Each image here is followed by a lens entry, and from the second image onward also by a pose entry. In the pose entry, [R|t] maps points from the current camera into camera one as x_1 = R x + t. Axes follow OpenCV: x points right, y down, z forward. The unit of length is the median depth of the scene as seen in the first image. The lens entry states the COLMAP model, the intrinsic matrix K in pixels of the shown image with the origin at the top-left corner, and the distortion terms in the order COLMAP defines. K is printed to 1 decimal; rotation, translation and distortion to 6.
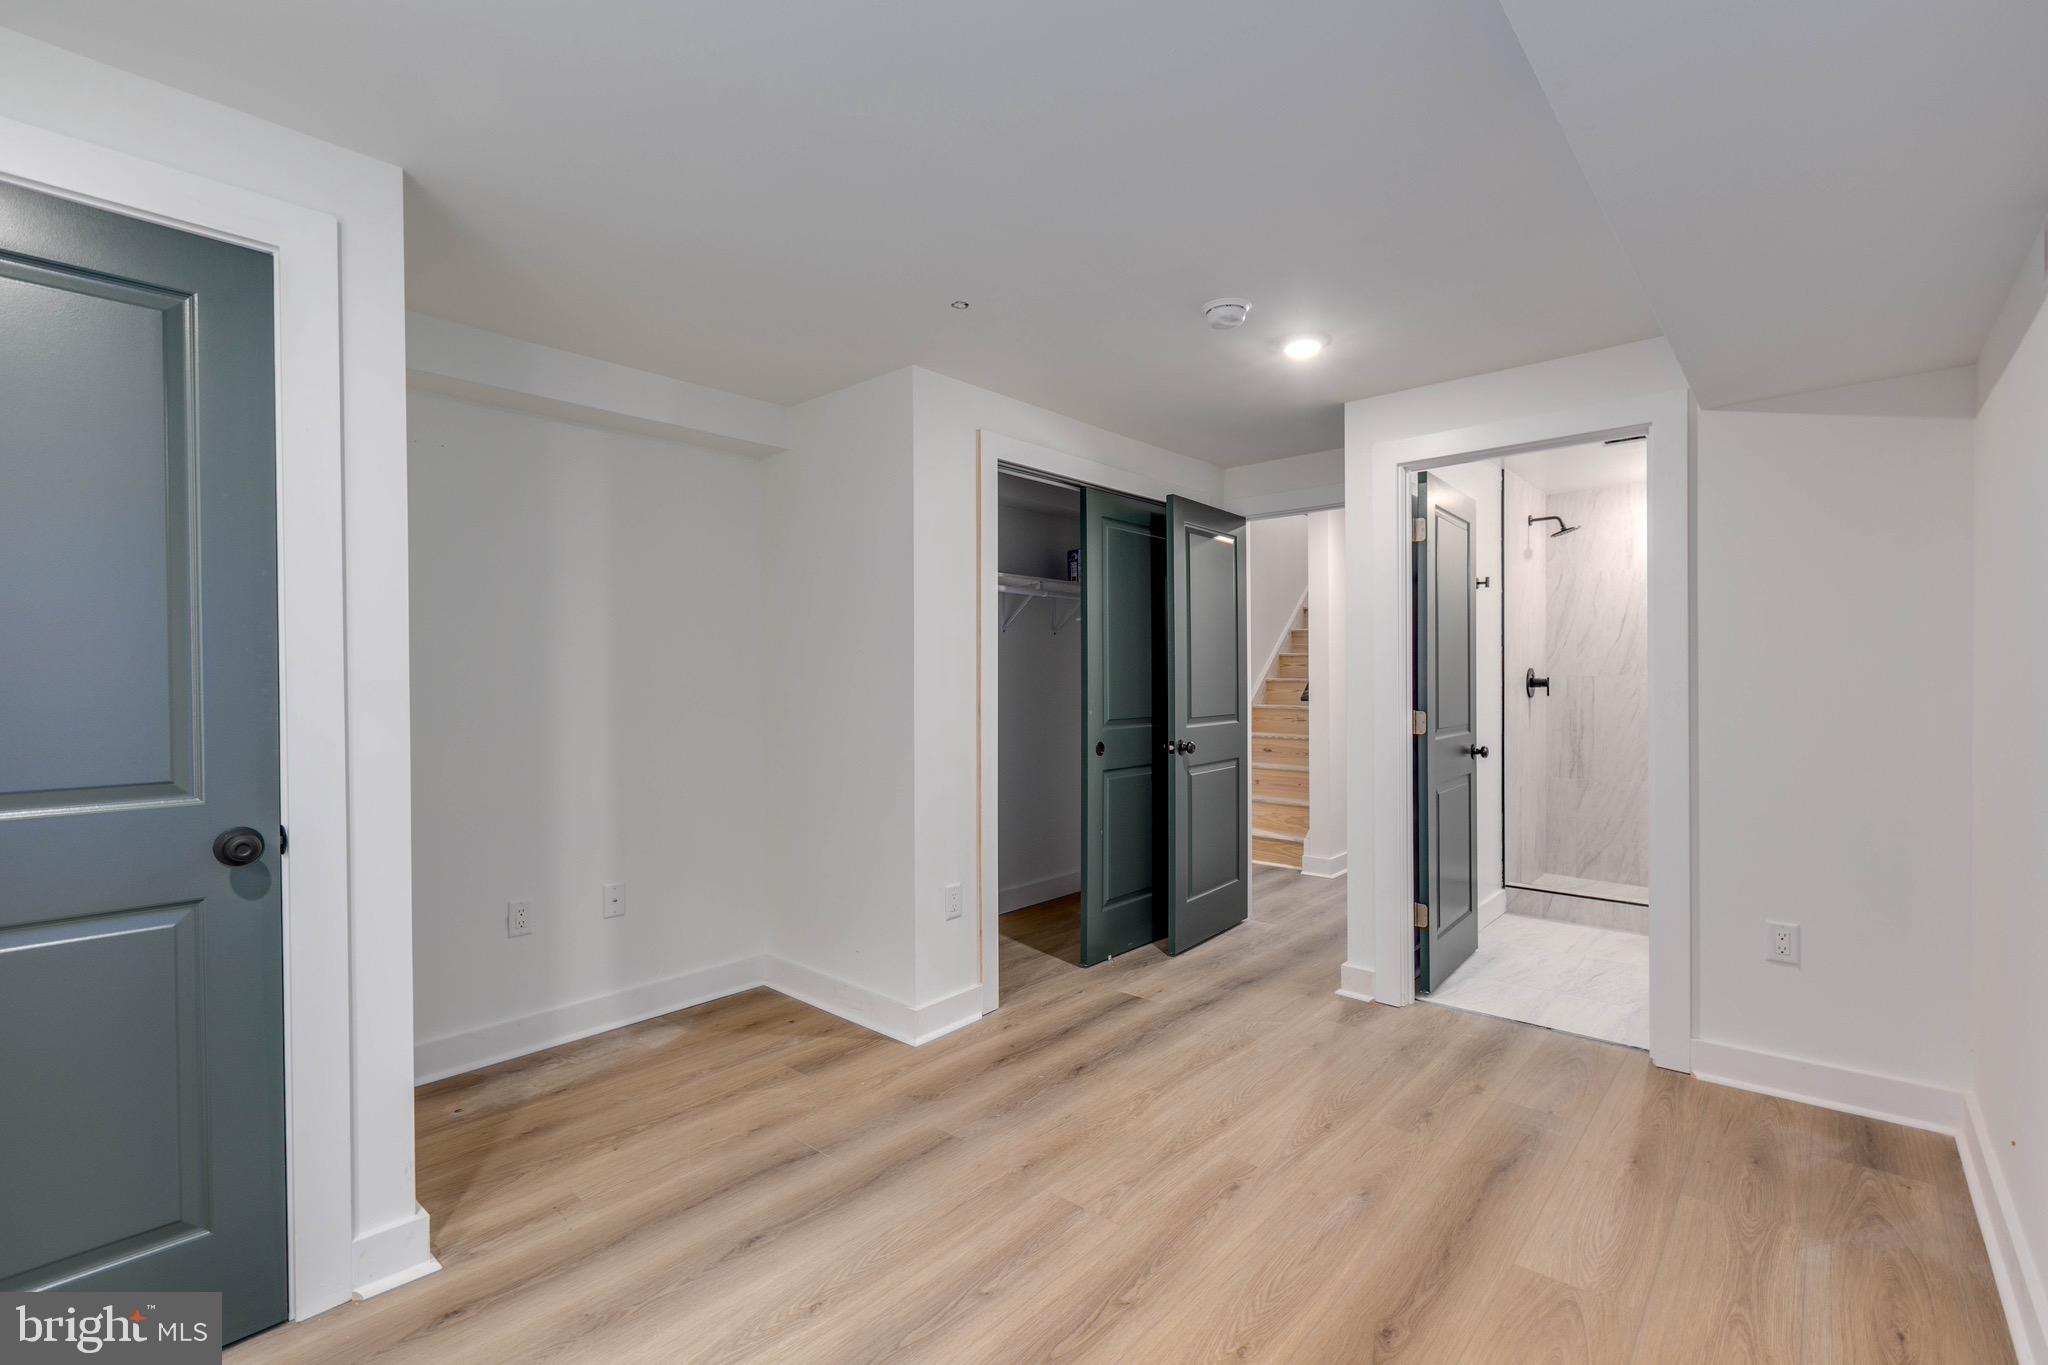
lens RADIAL K [[903.6, 0, 1026.2], [0, 903.6, 684.5], [0, 0, 1]] dist [0.001720, 0.000118]
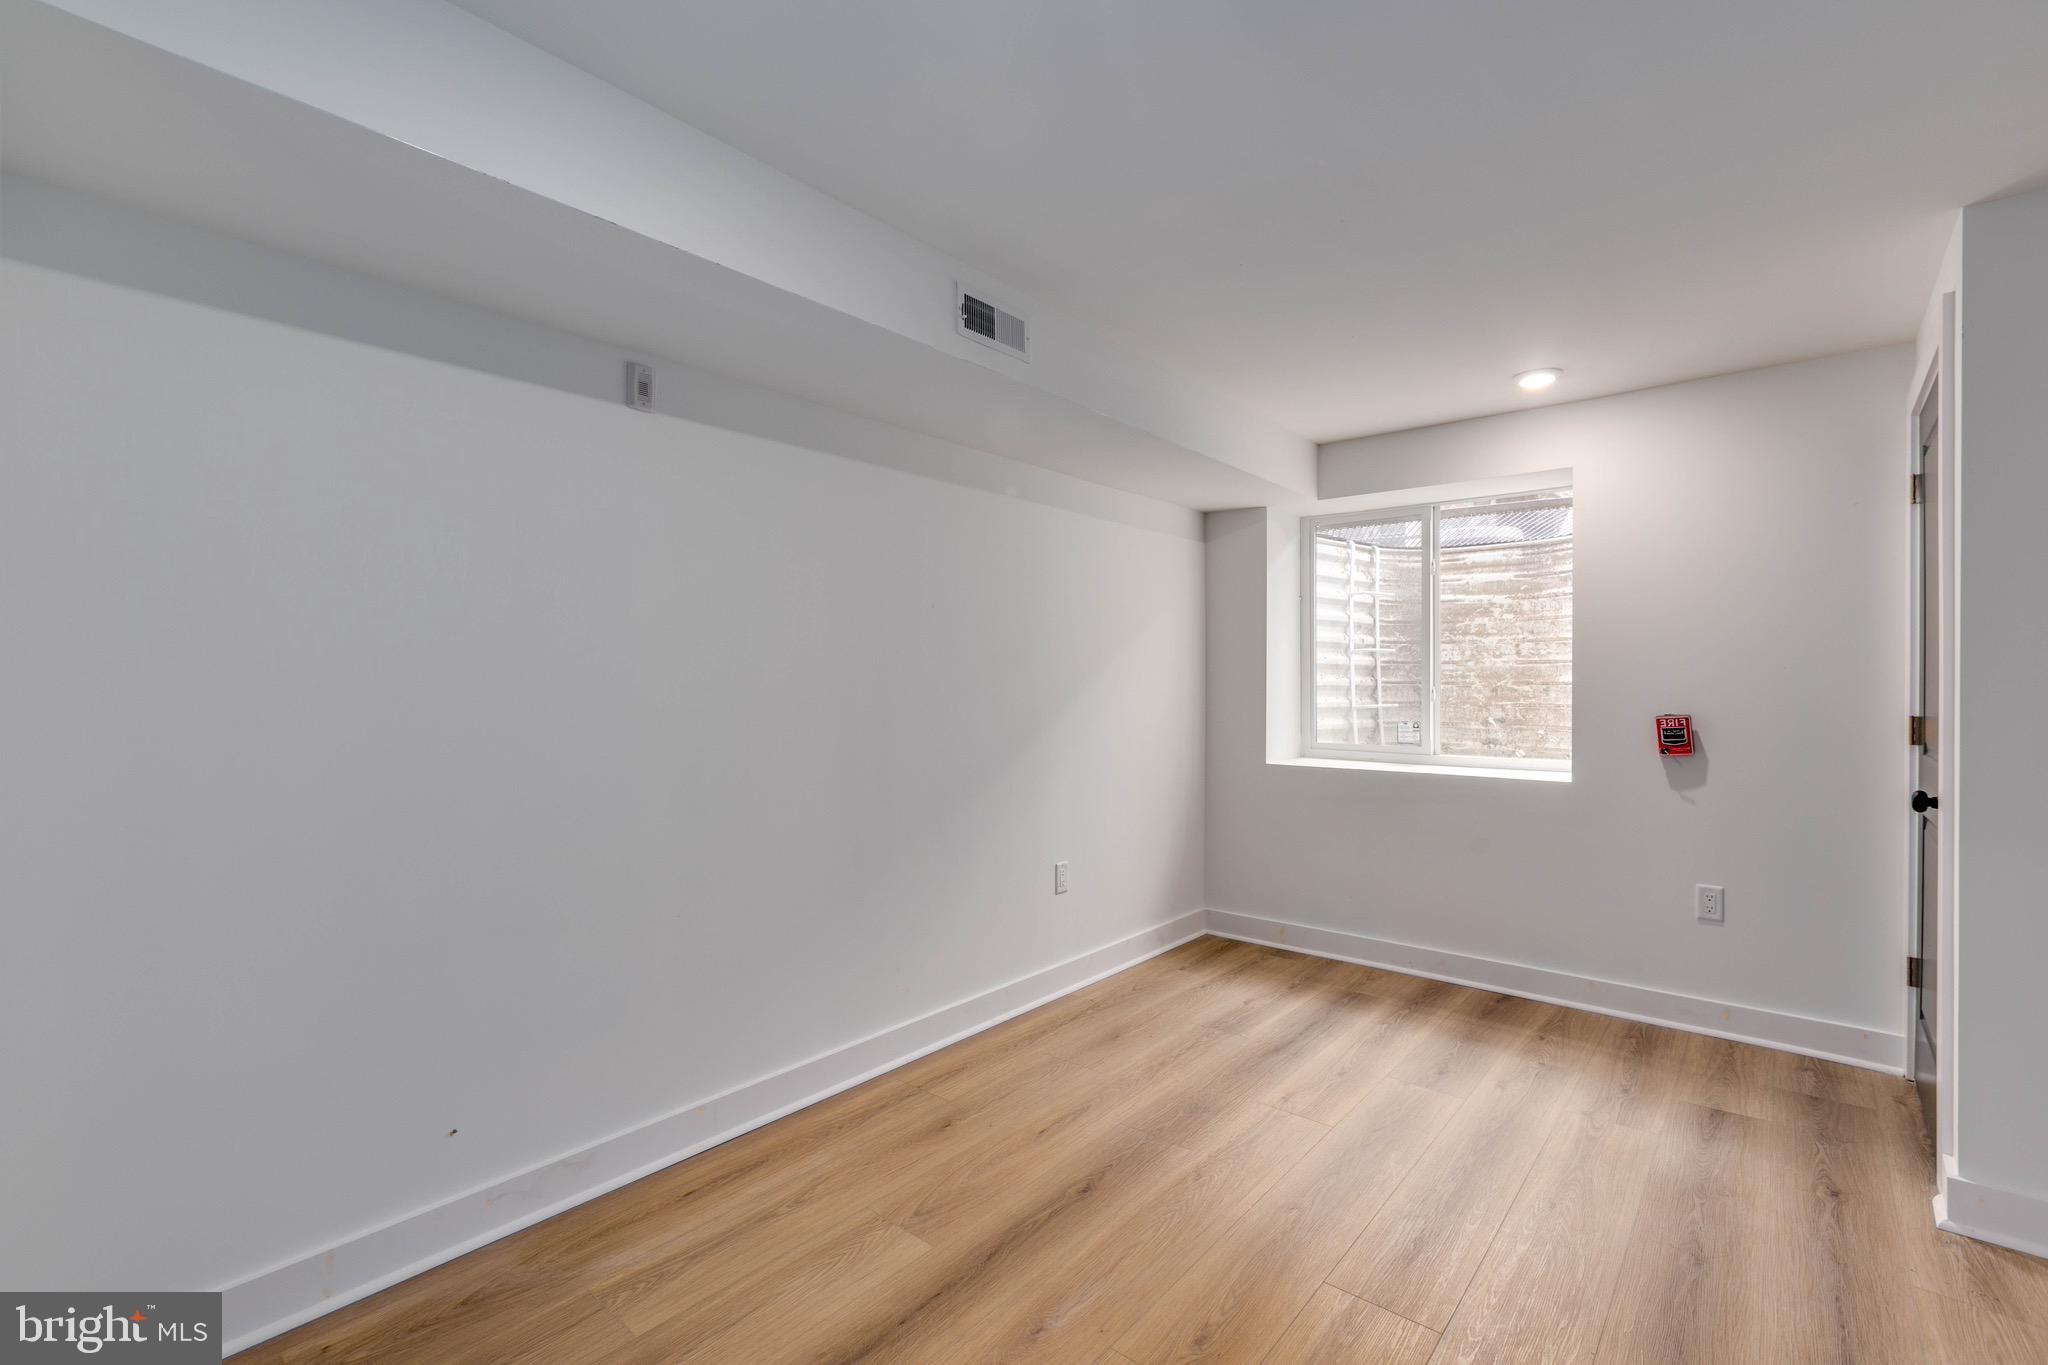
lens RADIAL K [[903.6, 0, 1021.9], [0, 903.6, 682.7], [0, 0, 1]] dist [0.001720, 0.000118]
pose [[-0.999743, 0.003232, -0.022437, 0.439628], [0.003101, 0.999978, 0.005854, -0.011012], [0.022456, 0.005783, -0.999731, 1.946581]]
